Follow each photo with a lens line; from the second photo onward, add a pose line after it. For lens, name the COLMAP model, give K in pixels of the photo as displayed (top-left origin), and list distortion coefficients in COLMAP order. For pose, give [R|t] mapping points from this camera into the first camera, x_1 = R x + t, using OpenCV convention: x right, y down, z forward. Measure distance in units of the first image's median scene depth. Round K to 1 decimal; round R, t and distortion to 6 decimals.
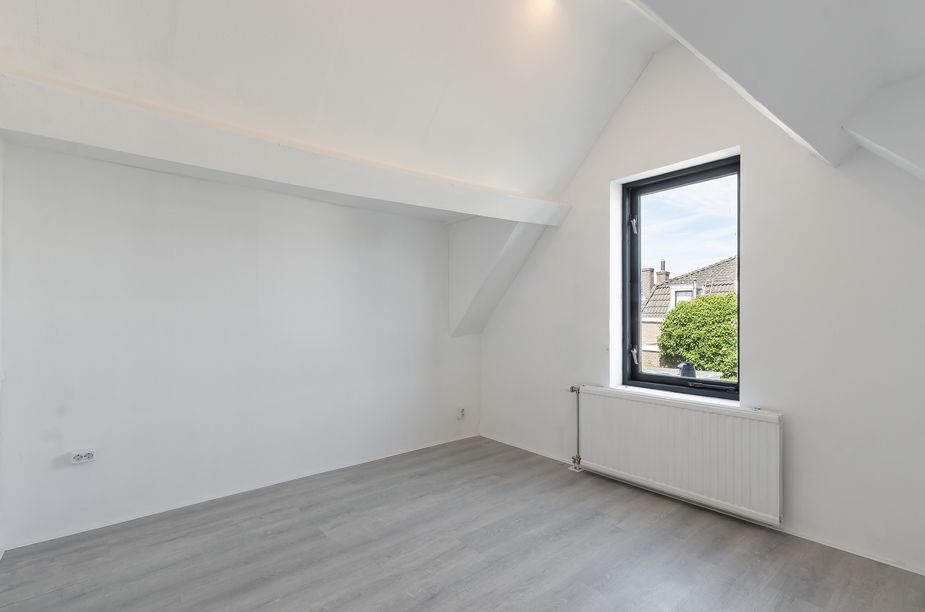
lens RADIAL K [[429.3, 0, 458.8], [0, 429.3, 315.6], [0, 0, 1]] dist [-0.002608, -0.000818]
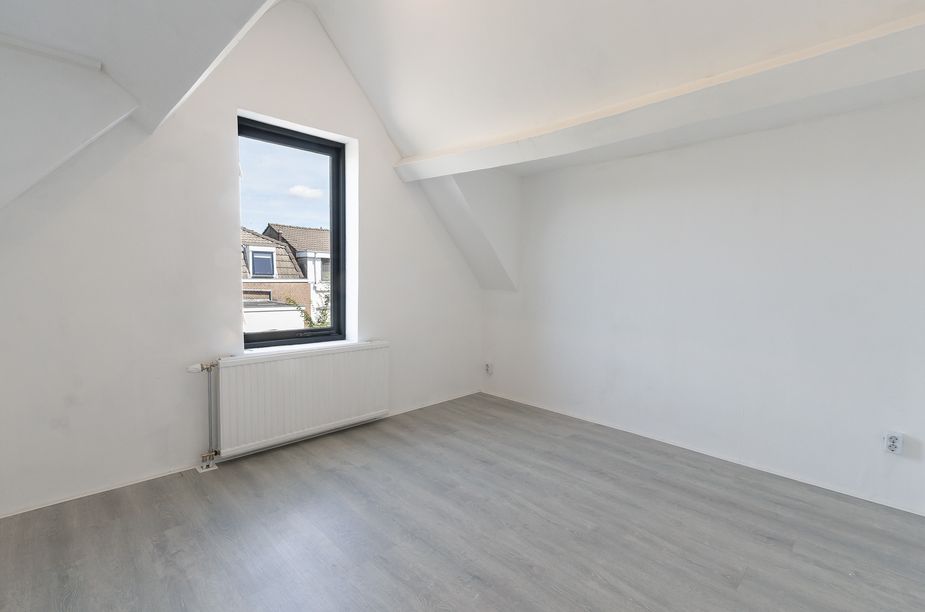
lens RADIAL K [[429.3, 0, 453.1], [0, 429.3, 303.5], [0, 0, 1]] dist [-0.002608, -0.000818]
pose [[-0.080889, -0.064280, 0.994648, -0.616071], [-0.015404, 0.997880, 0.063236, 0.004843], [-0.996604, -0.010207, -0.081708, 0.743428]]
